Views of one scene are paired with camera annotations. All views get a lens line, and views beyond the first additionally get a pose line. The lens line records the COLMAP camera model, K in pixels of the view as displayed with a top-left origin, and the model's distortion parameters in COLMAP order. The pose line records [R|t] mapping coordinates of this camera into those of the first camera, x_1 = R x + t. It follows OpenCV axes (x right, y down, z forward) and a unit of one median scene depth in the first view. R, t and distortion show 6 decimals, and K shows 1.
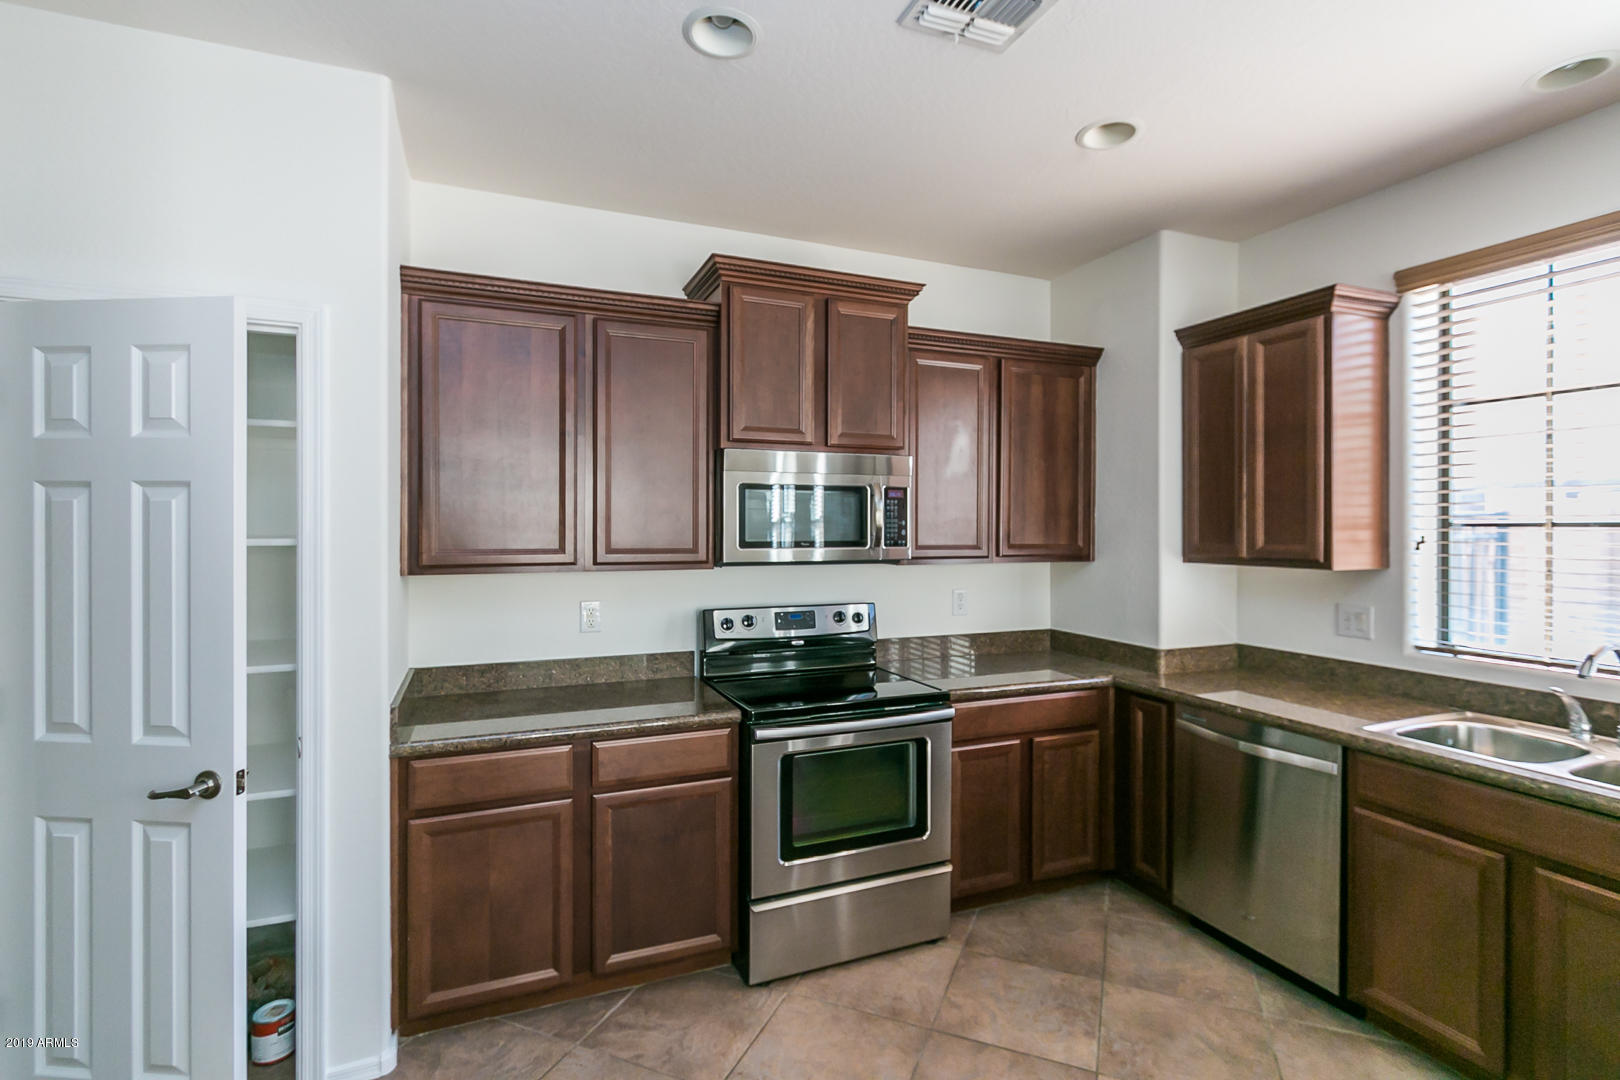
lens RADIAL K [[741.4, 0, 822.2], [0, 741.4, 534.1], [0, 0, 1]] dist [-0.001055, -0.002744]
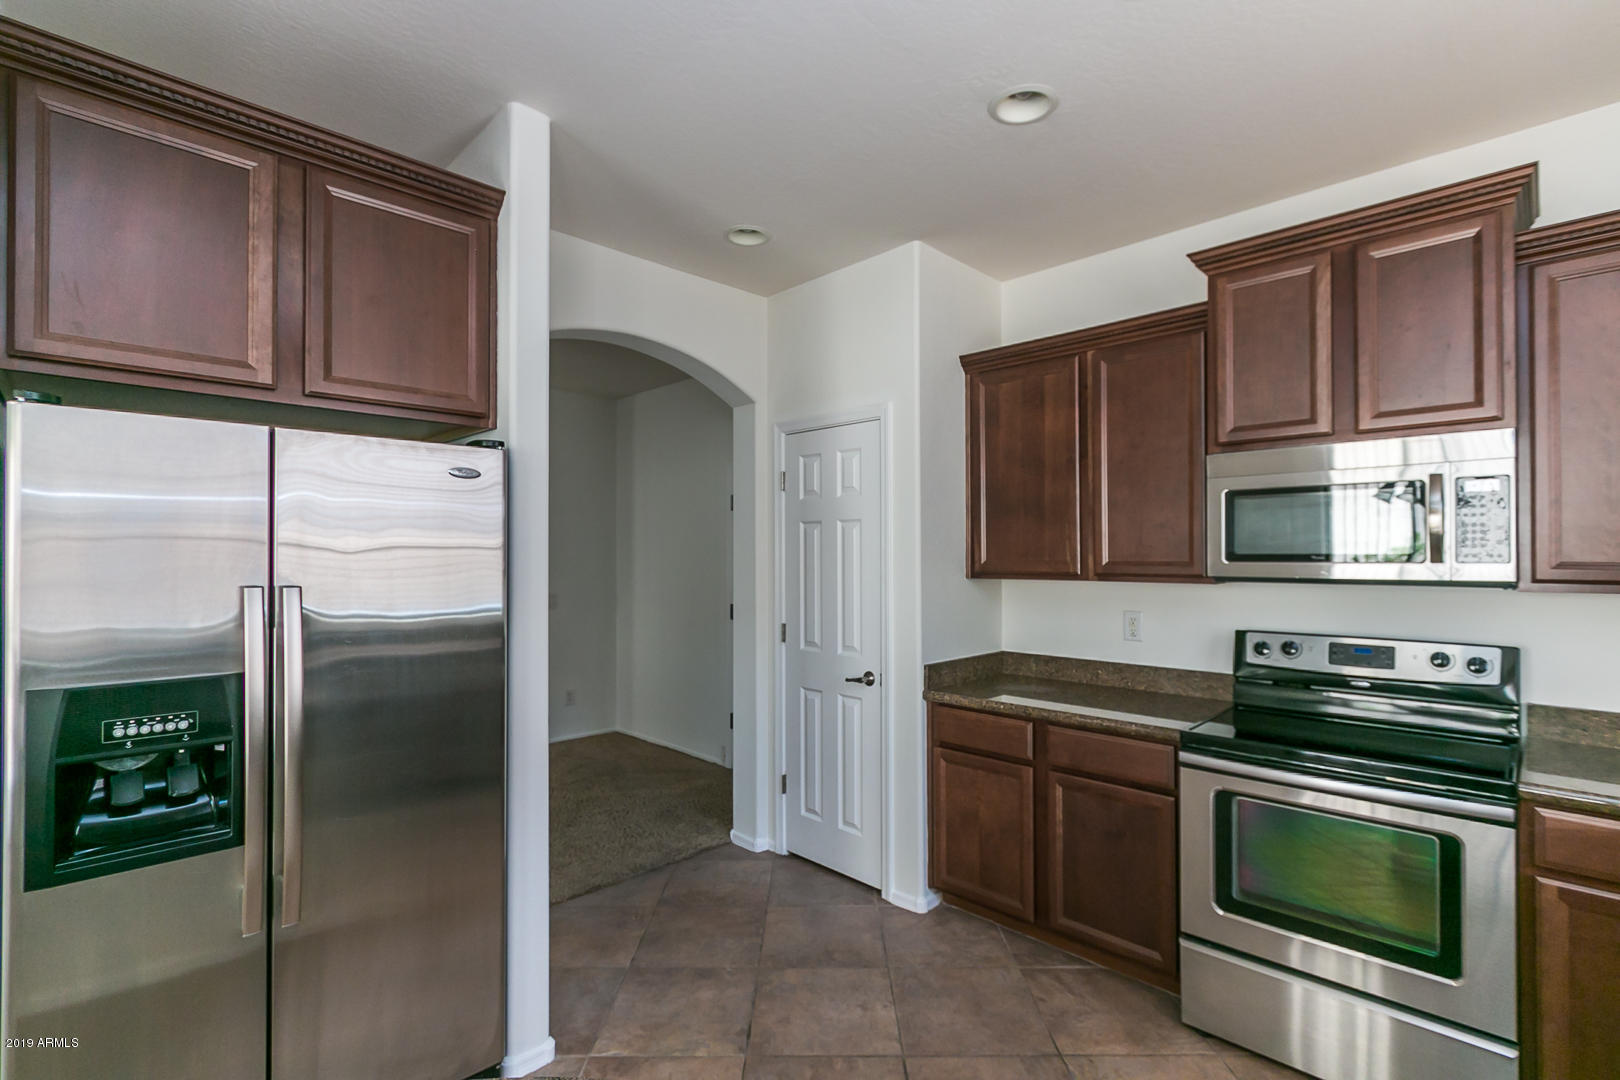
lens RADIAL K [[741.4, 0, 798.8], [0, 741.4, 547.6], [0, 0, 1]] dist [-0.001055, -0.002744]
pose [[0.372579, -0.010595, -0.927940, 0.520360], [-0.003324, 0.999913, -0.012752, 0.014830], [0.927995, 0.007835, 0.372511, 0.163583]]
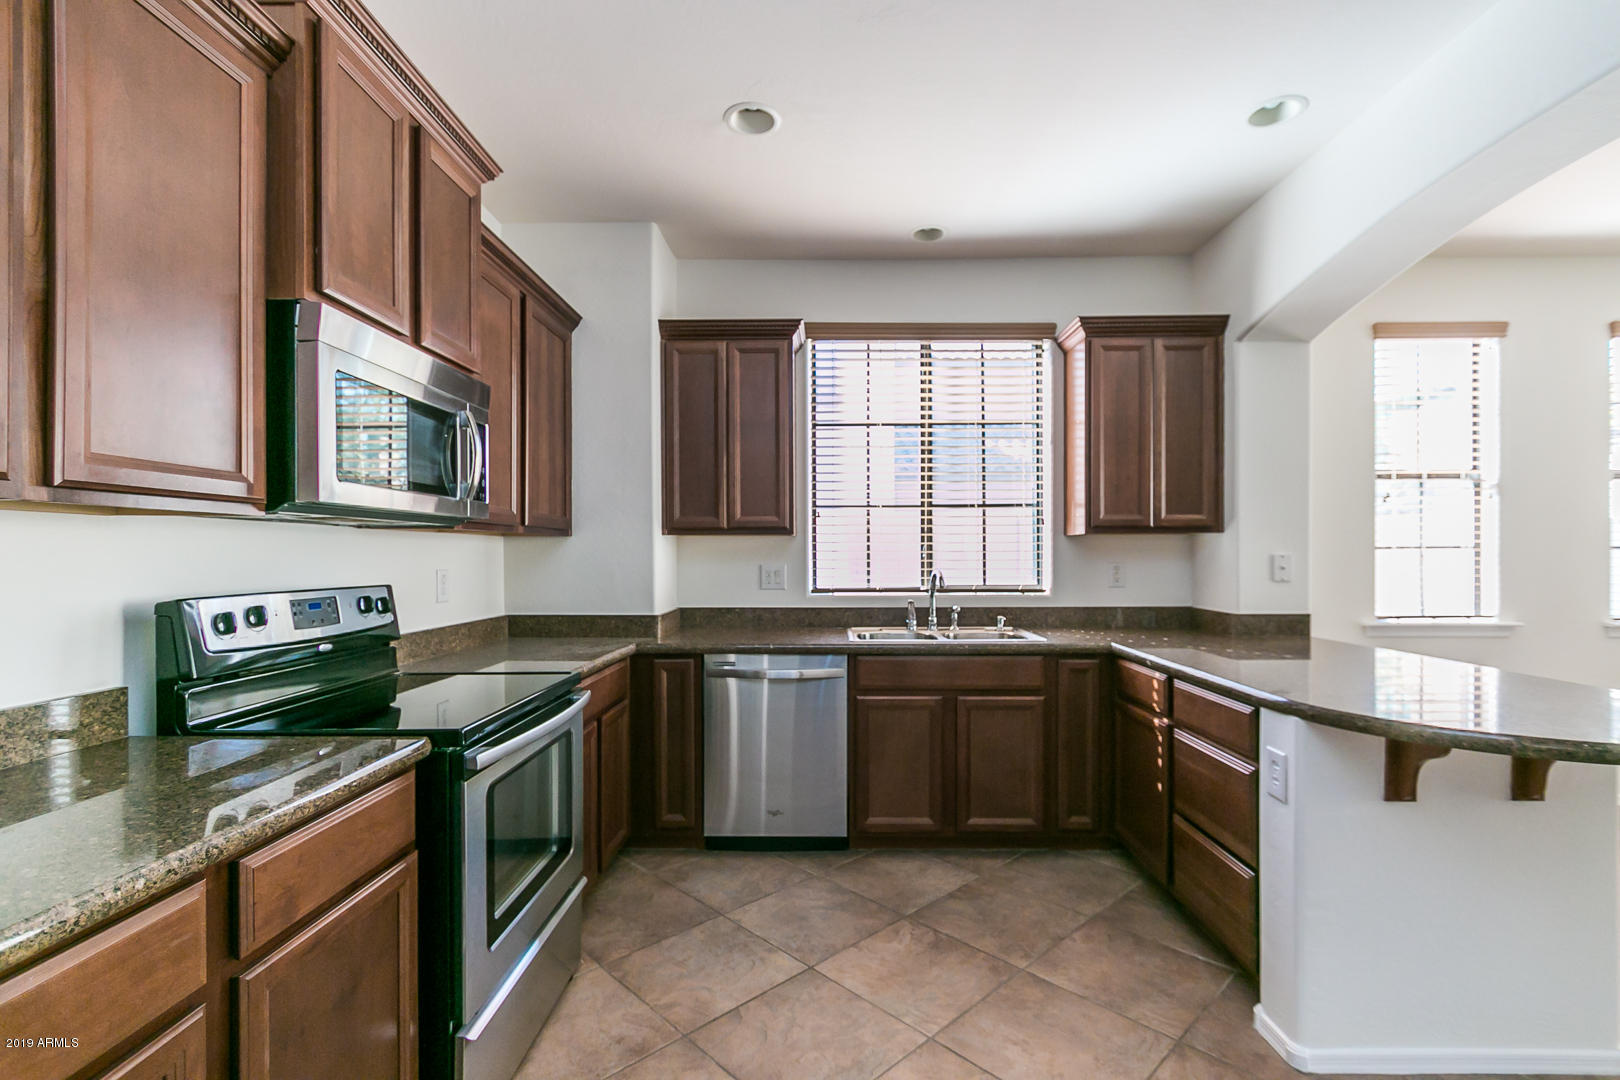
lens RADIAL K [[741.4, 0, 811.6], [0, 741.4, 552.7], [0, 0, 1]] dist [-0.001055, -0.002744]
pose [[0.408262, -0.003964, 0.912856, -0.477539], [0.012752, 0.999918, -0.001361, 0.078915], [-0.912776, 0.012197, 0.408279, 0.399366]]
